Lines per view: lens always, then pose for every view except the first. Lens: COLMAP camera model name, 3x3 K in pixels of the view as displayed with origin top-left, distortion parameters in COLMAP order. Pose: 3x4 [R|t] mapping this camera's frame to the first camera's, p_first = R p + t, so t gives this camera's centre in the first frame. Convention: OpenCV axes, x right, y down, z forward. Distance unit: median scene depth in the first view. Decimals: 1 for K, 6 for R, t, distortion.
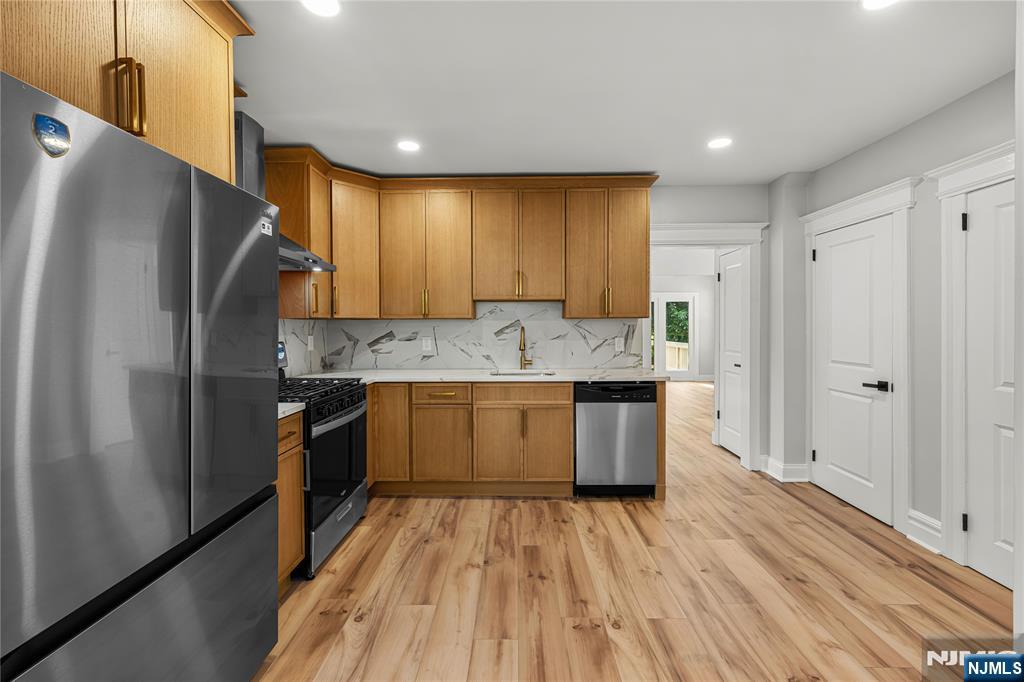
lens RADIAL K [[440.7, 0, 504.2], [0, 440.7, 327.6], [0, 0, 1]] dist [-0.000524, 0.000272]
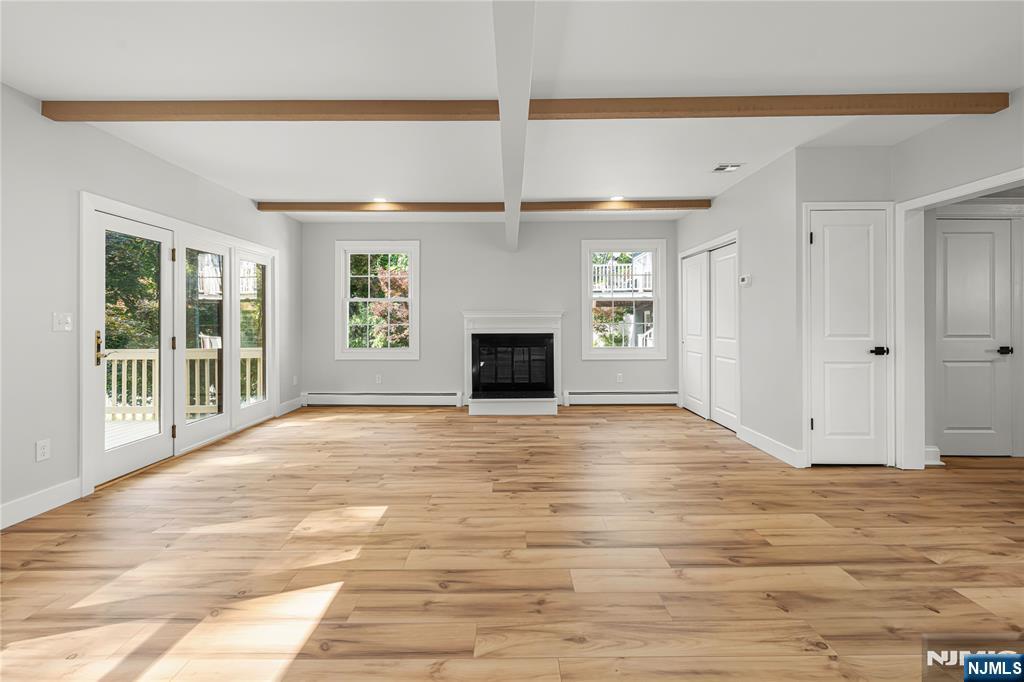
lens RADIAL K [[440.7, 0, 516.1], [0, 440.7, 326.5], [0, 0, 1]] dist [-0.000524, 0.000272]
pose [[-0.027466, -0.005992, 0.999605, -0.254939], [0.012046, 0.999907, 0.006325, 0.029741], [-0.999550, 0.012215, -0.027391, 1.414778]]
